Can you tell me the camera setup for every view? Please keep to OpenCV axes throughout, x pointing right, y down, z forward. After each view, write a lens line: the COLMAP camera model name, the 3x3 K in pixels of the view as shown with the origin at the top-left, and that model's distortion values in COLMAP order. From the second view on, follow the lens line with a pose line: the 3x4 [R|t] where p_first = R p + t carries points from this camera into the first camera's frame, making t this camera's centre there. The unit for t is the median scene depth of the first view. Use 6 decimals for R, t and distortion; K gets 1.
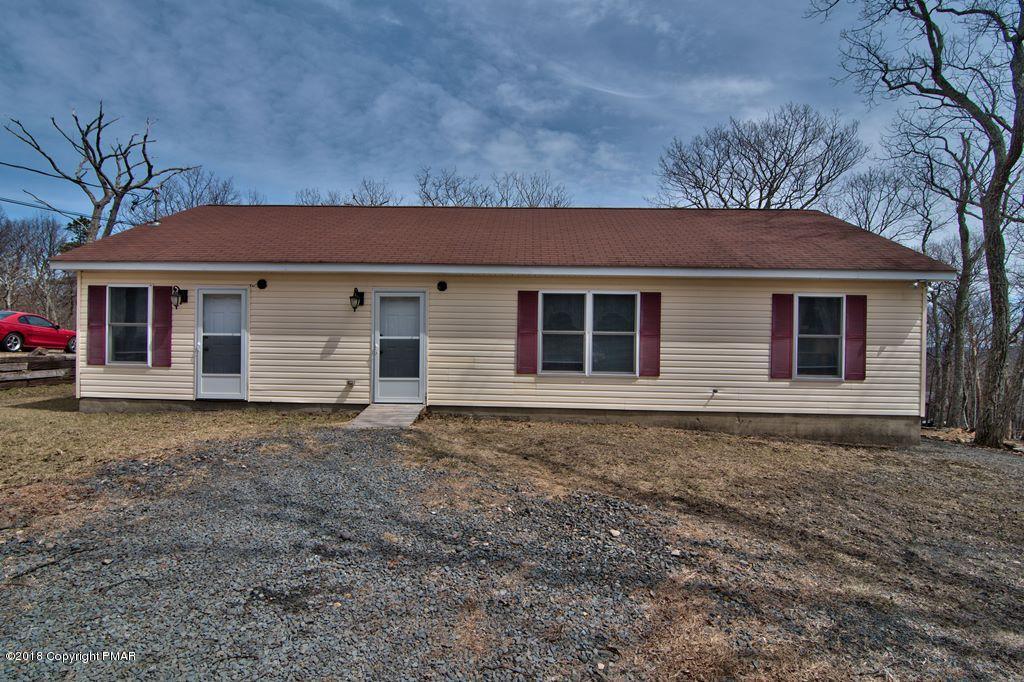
lens RADIAL K [[485.4, 0, 516.7], [0, 485.4, 339.0], [0, 0, 1]] dist [-0.009042, -0.006972]
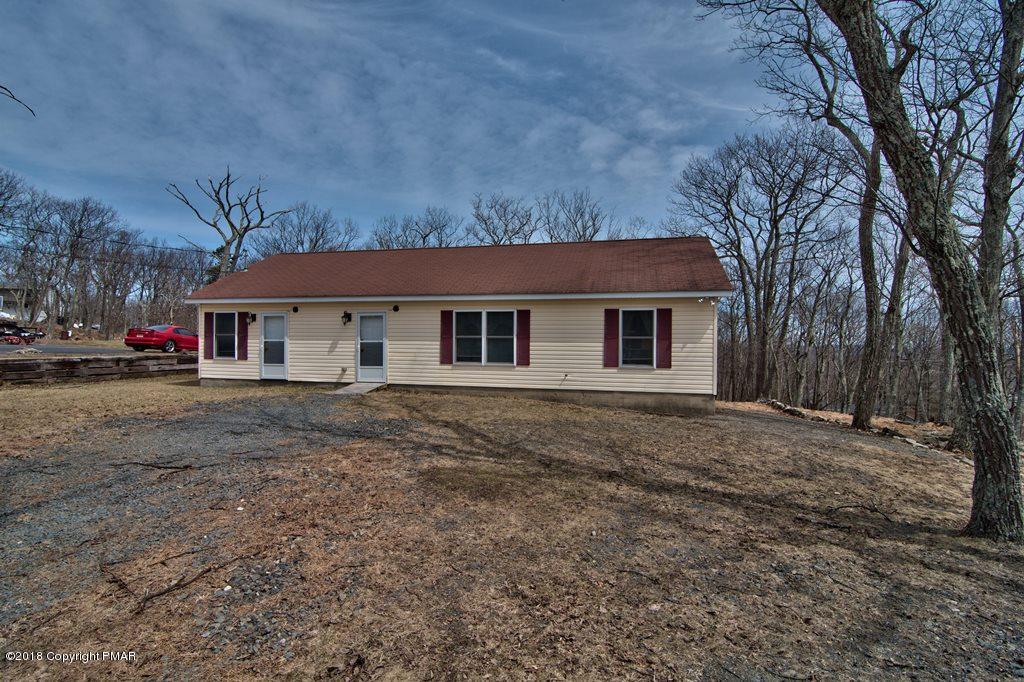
lens RADIAL K [[485.4, 0, 518.2], [0, 485.4, 334.9], [0, 0, 1]] dist [-0.009042, -0.006972]
pose [[0.980397, -0.011663, -0.196686, 0.548380], [0.009491, 0.999883, -0.011981, 0.000111], [0.196803, 0.009880, 0.980393, -0.473841]]
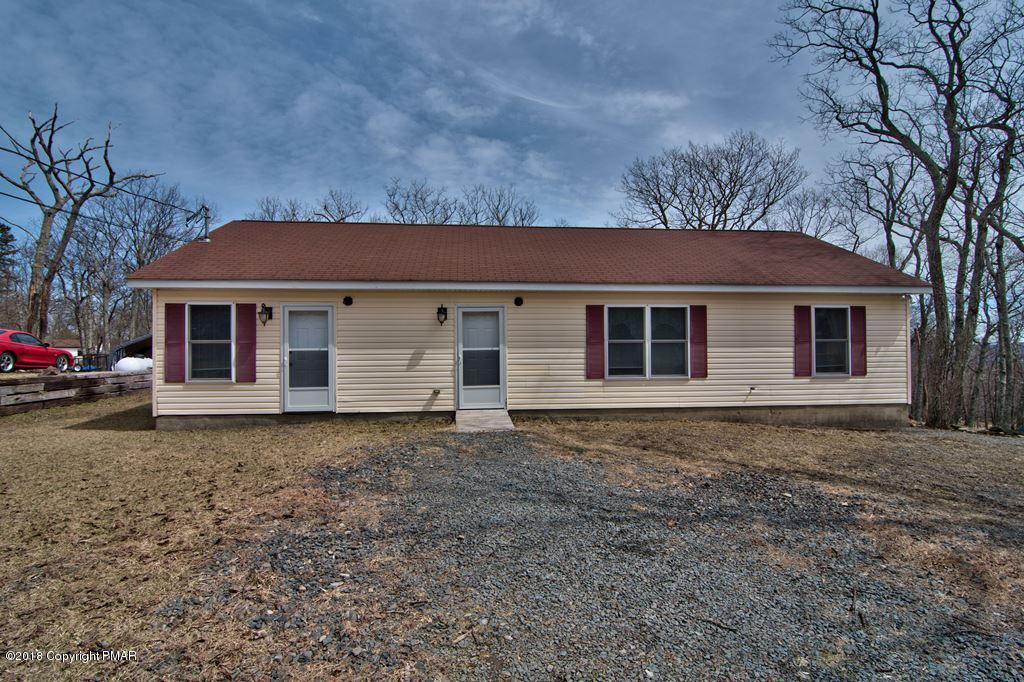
lens RADIAL K [[485.4, 0, 510.5], [0, 485.4, 348.1], [0, 0, 1]] dist [-0.009042, -0.006972]
pose [[0.991586, -0.021174, 0.127710, -0.316075], [0.020572, 0.999770, 0.006025, -0.010084], [-0.127808, -0.003347, 0.991793, -0.092376]]
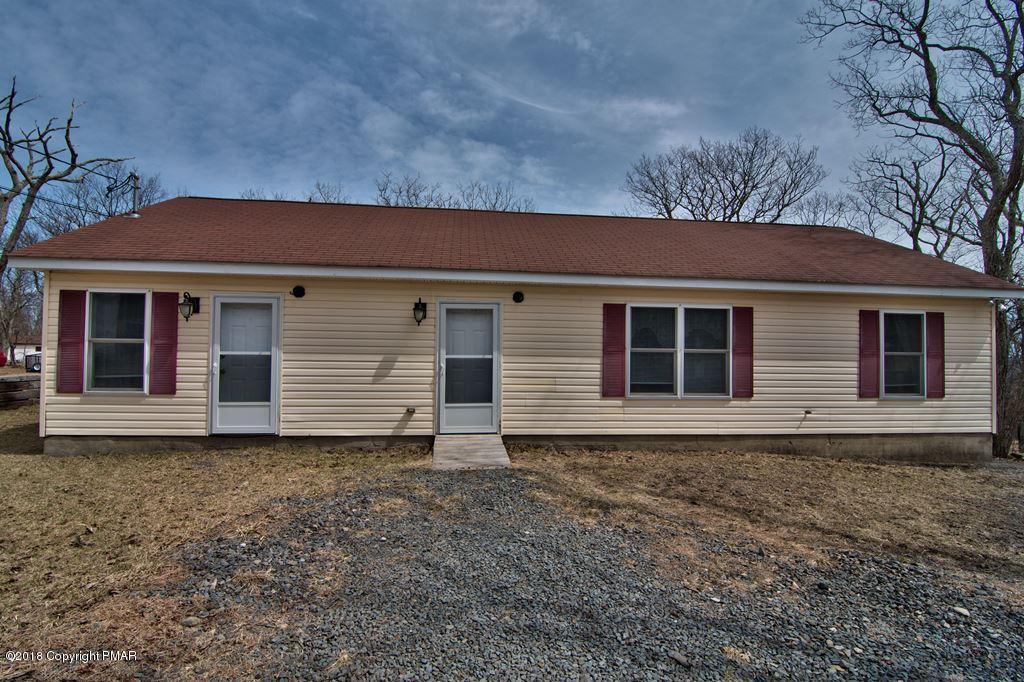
lens RADIAL K [[485.4, 0, 507.1], [0, 485.4, 359.4], [0, 0, 1]] dist [-0.009042, -0.006972]
pose [[0.990537, -0.004187, 0.137183, -0.292731], [0.001828, 0.999848, 0.017318, -0.012815], [-0.137235, -0.016903, 0.990394, 0.145421]]
